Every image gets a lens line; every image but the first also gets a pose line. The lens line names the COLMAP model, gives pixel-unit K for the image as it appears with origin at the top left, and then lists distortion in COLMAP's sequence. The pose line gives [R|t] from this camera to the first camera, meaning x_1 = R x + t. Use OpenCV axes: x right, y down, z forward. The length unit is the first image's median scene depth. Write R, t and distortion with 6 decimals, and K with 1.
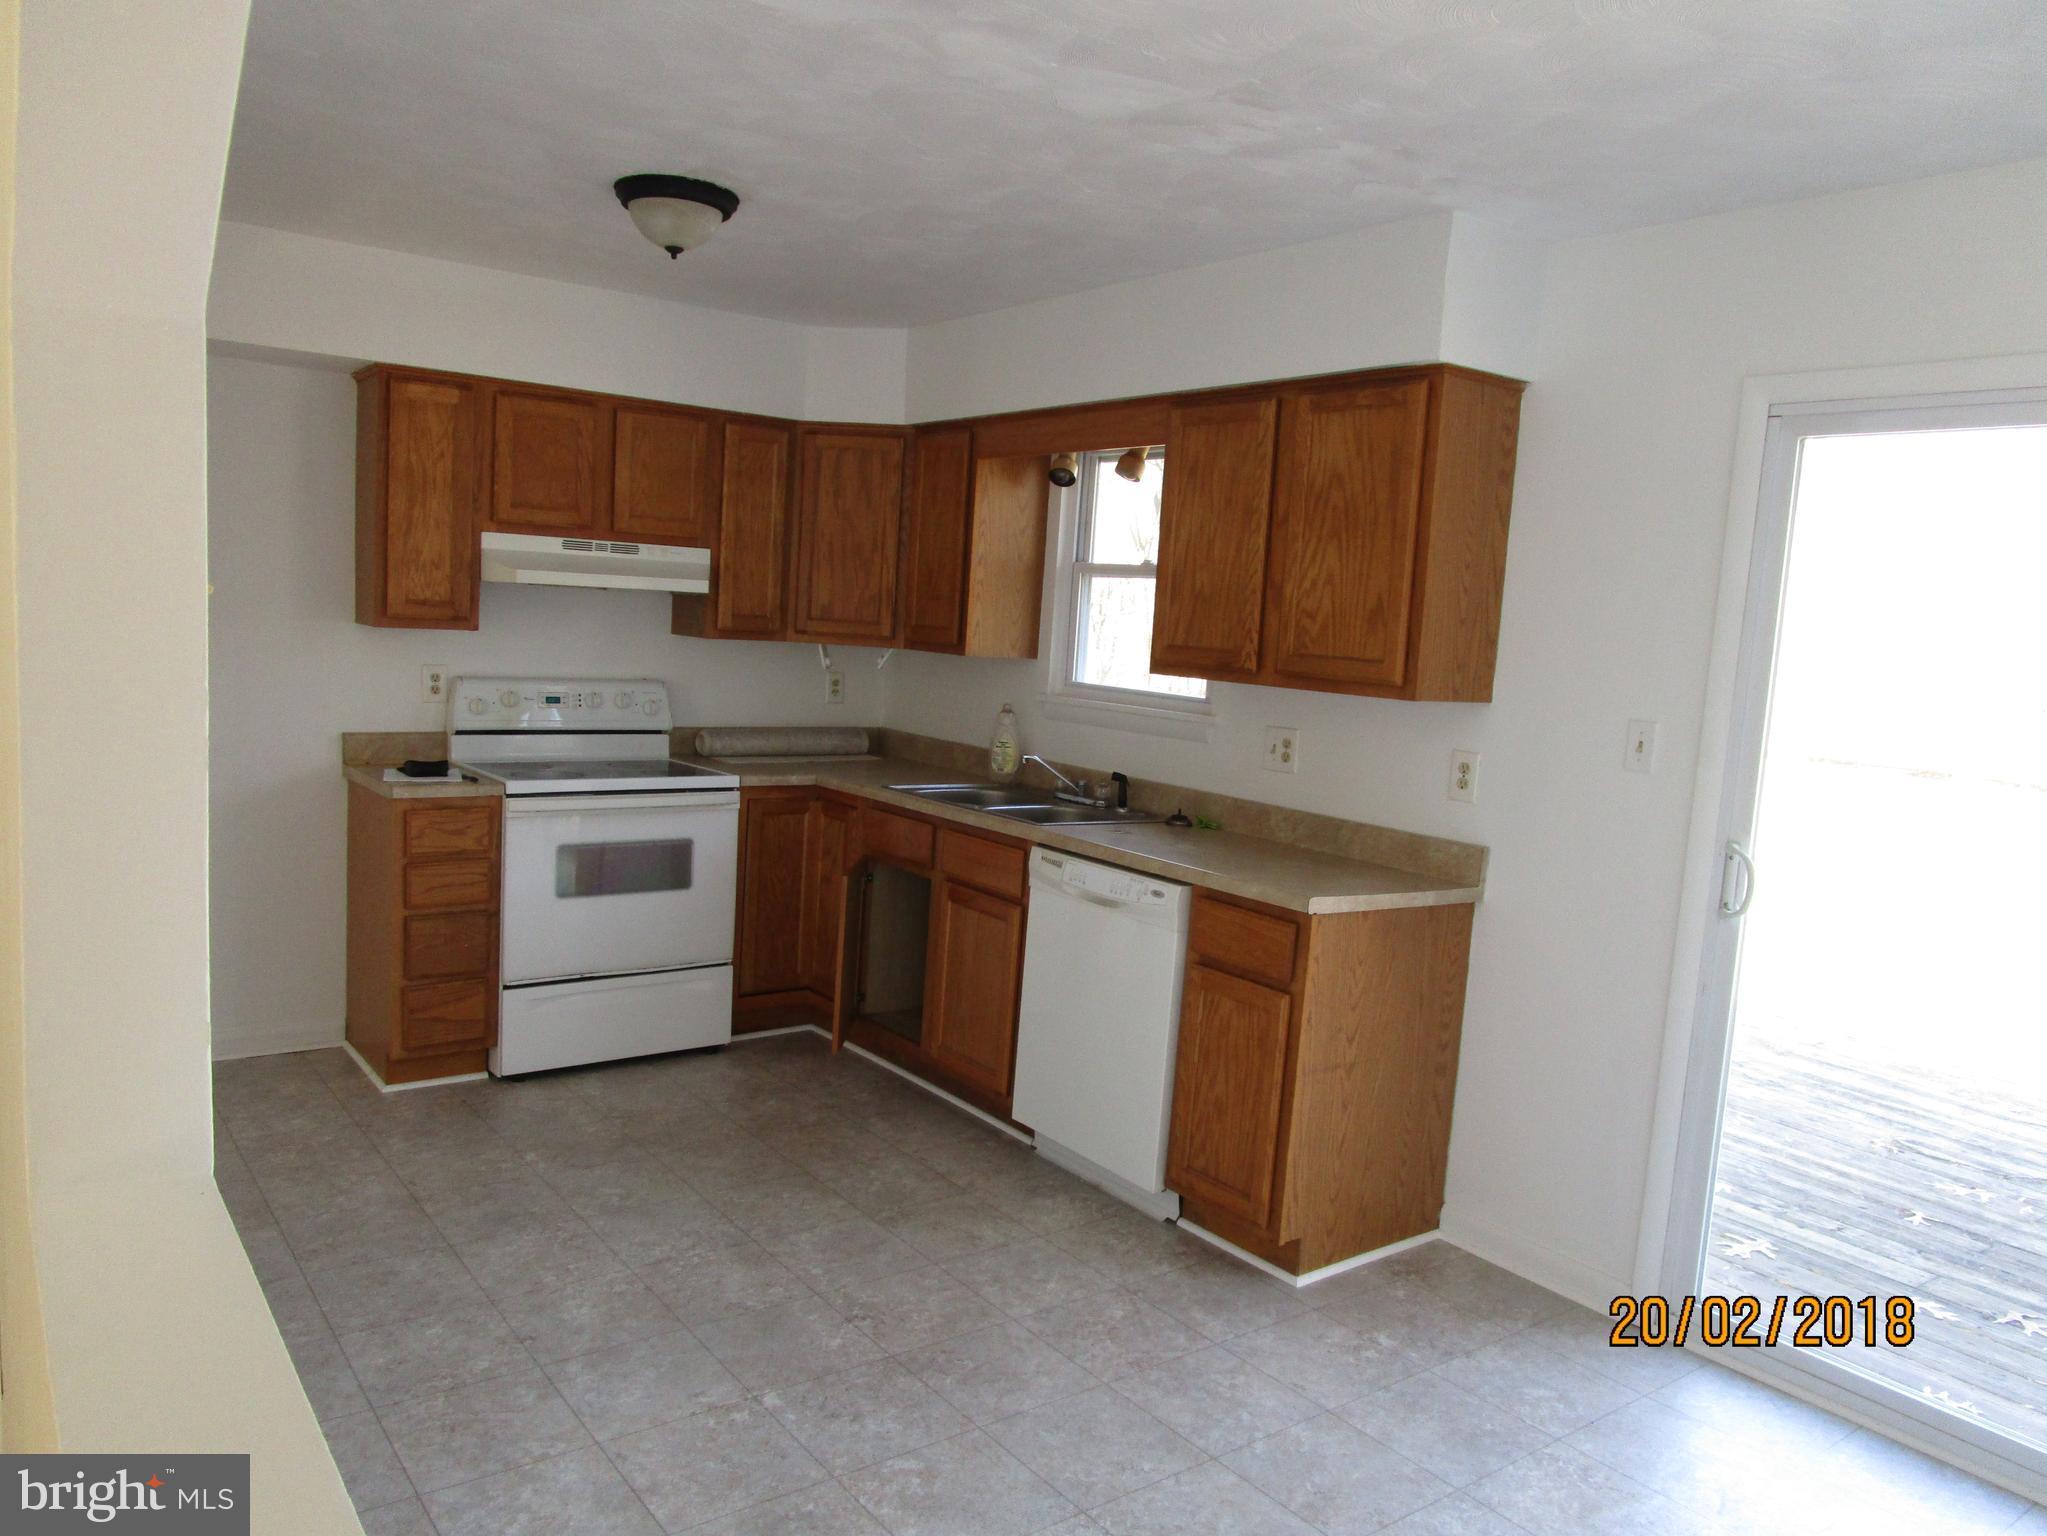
lens RADIAL K [[1456.7, 0, 1018.3], [0, 1456.7, 778.7], [0, 0, 1]] dist [-0.010944, -0.006299]
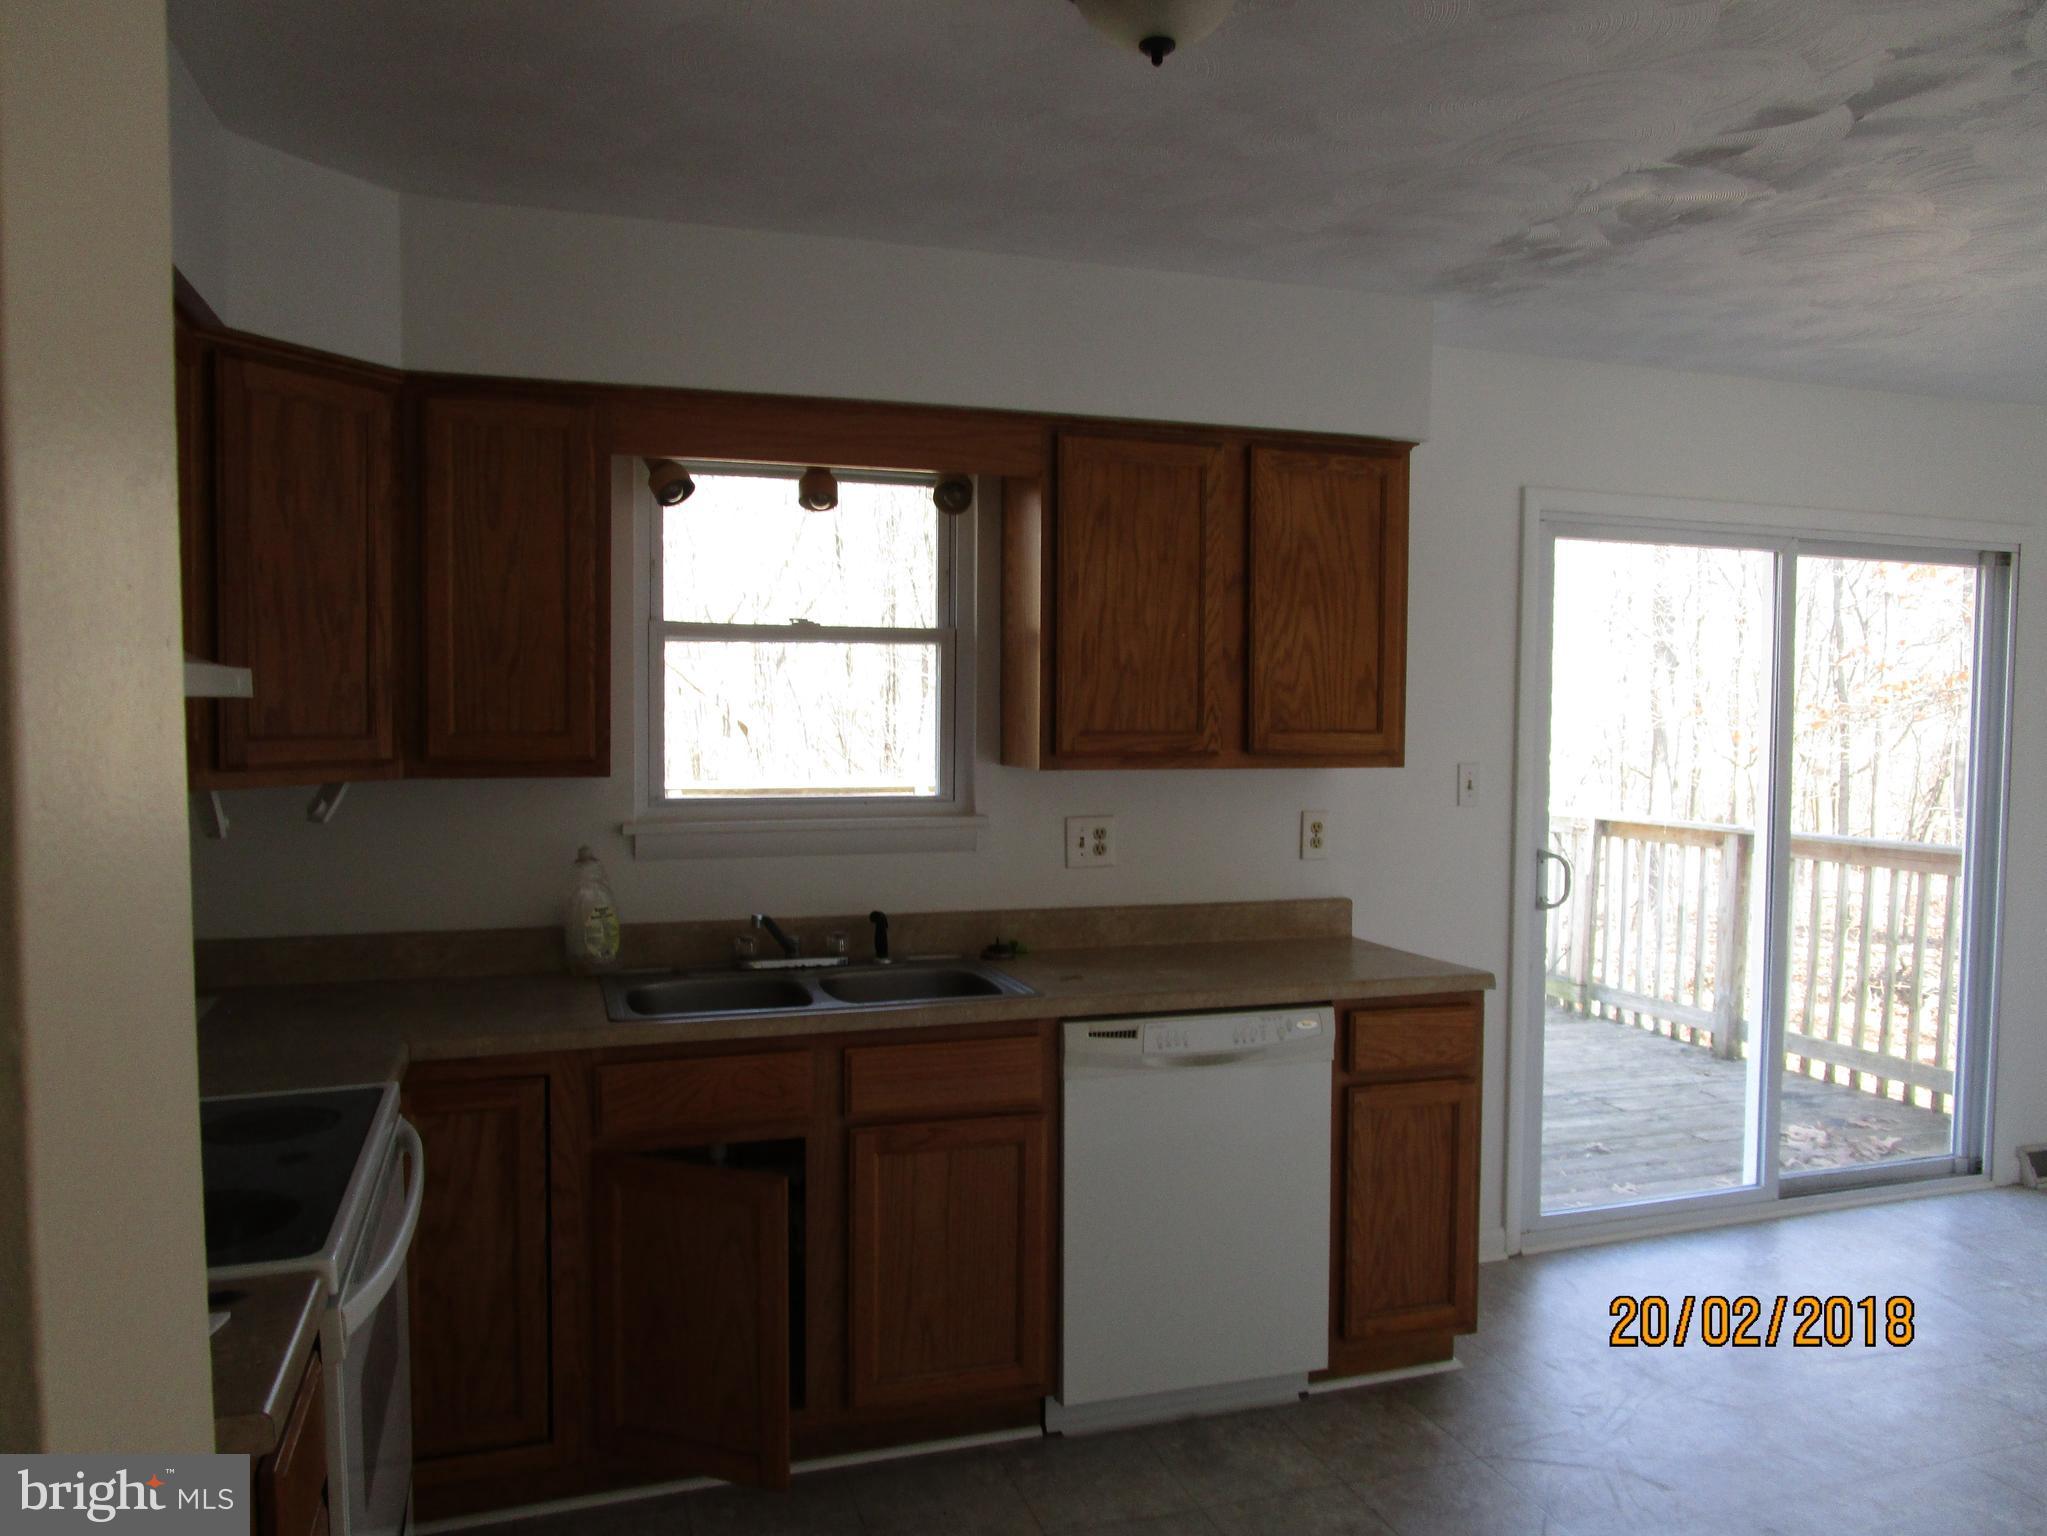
lens RADIAL K [[1456.7, 0, 1019.6], [0, 1456.7, 764.3], [0, 0, 1]] dist [-0.010944, -0.006299]
pose [[0.323264, -0.100402, 0.940967, -0.686364], [0.122522, 0.990427, 0.063588, -0.134267], [-0.938343, 0.094734, 0.332471, 0.799827]]
